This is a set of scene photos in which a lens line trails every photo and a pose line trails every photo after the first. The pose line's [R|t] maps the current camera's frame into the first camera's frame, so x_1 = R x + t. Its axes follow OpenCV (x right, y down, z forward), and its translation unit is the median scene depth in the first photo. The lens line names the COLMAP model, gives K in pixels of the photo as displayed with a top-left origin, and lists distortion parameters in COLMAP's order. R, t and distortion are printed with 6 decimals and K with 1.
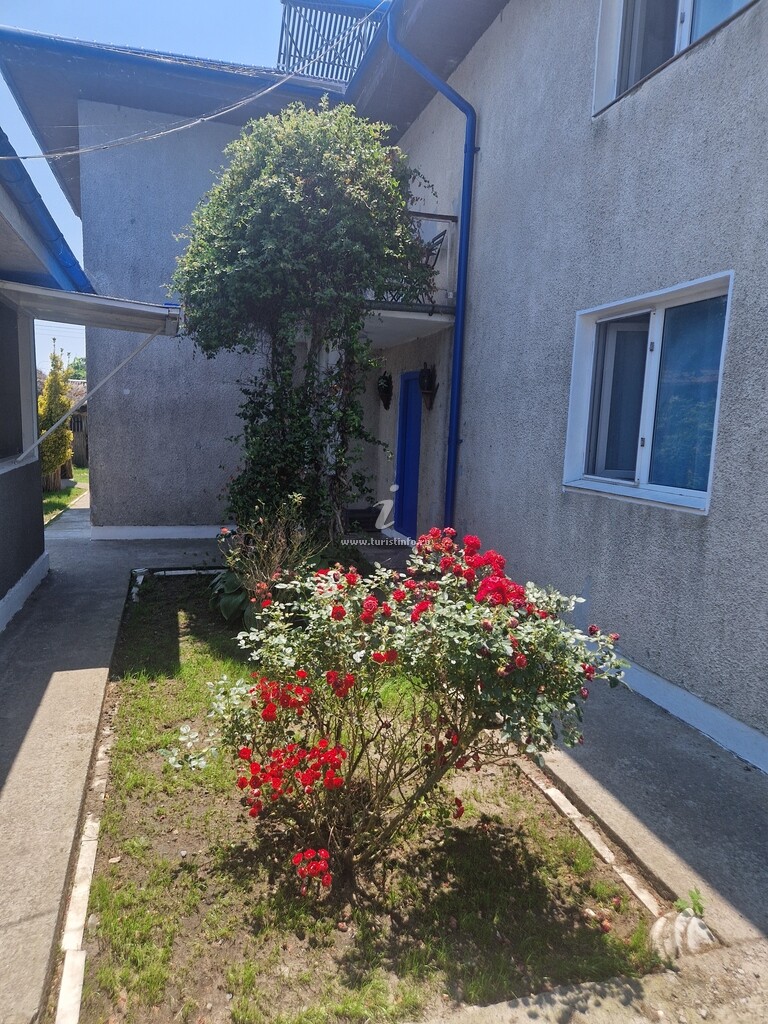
lens RADIAL K [[681.7, 0, 378.8], [0, 681.7, 508.4], [0, 0, 1]] dist [0.082539, -0.064538]
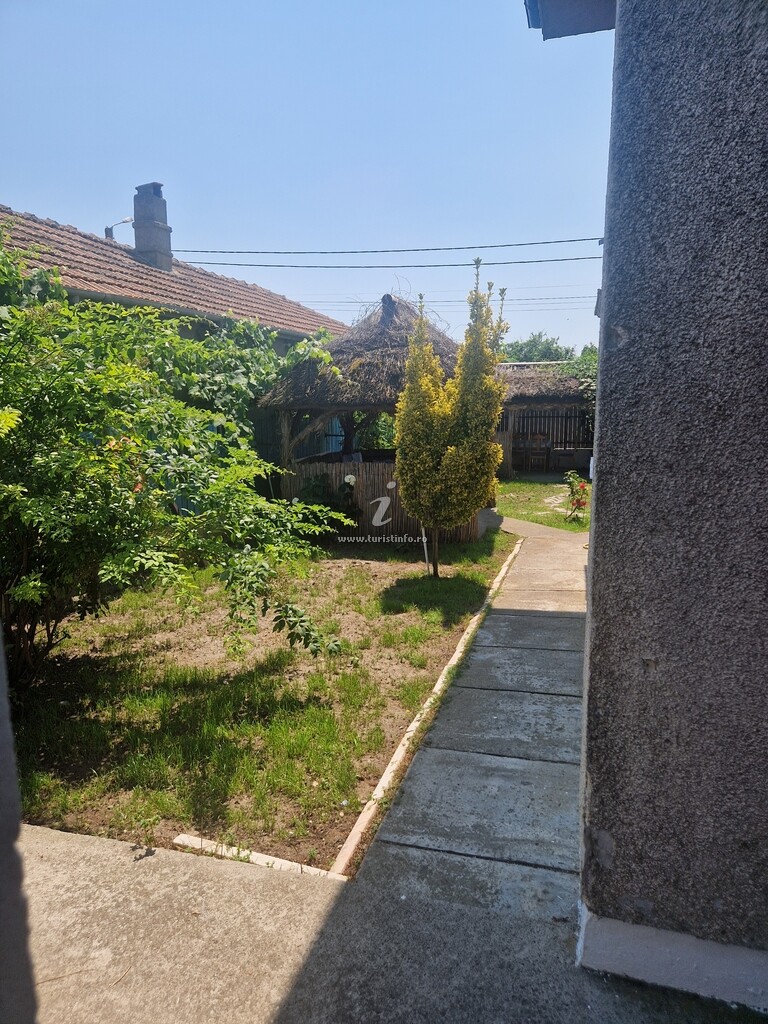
lens RADIAL K [[681.7, 0, 378.8], [0, 681.7, 508.4], [0, 0, 1]] dist [0.082539, -0.064538]
pose [[0.836514, 0.039378, -0.546529, -0.483382], [-0.028578, 0.999192, 0.028250, -0.152728], [0.547200, -0.008013, 0.836963, 1.055546]]
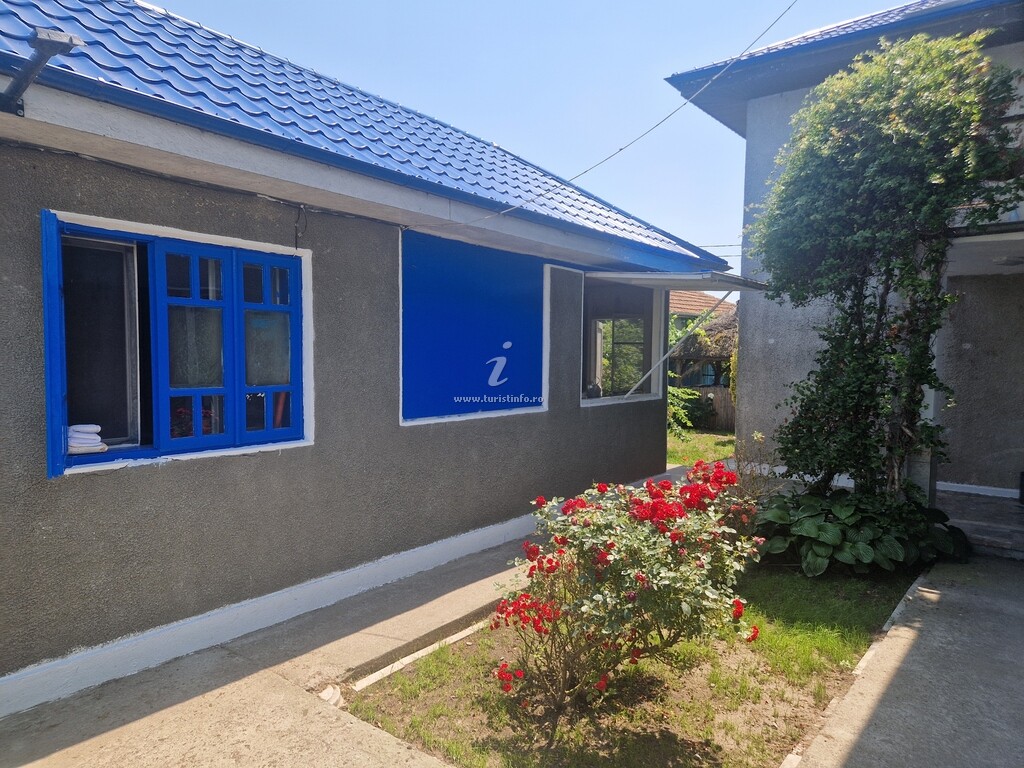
lens RADIAL K [[681.7, 0, 506.1], [0, 681.7, 390.9], [0, 0, 1]] dist [0.082539, -0.064538]
pose [[0.573287, 0.019630, -0.819119, 0.399198], [-0.096888, 0.994323, -0.043982, -0.001575], [0.813606, 0.104577, 0.571935, 0.047710]]
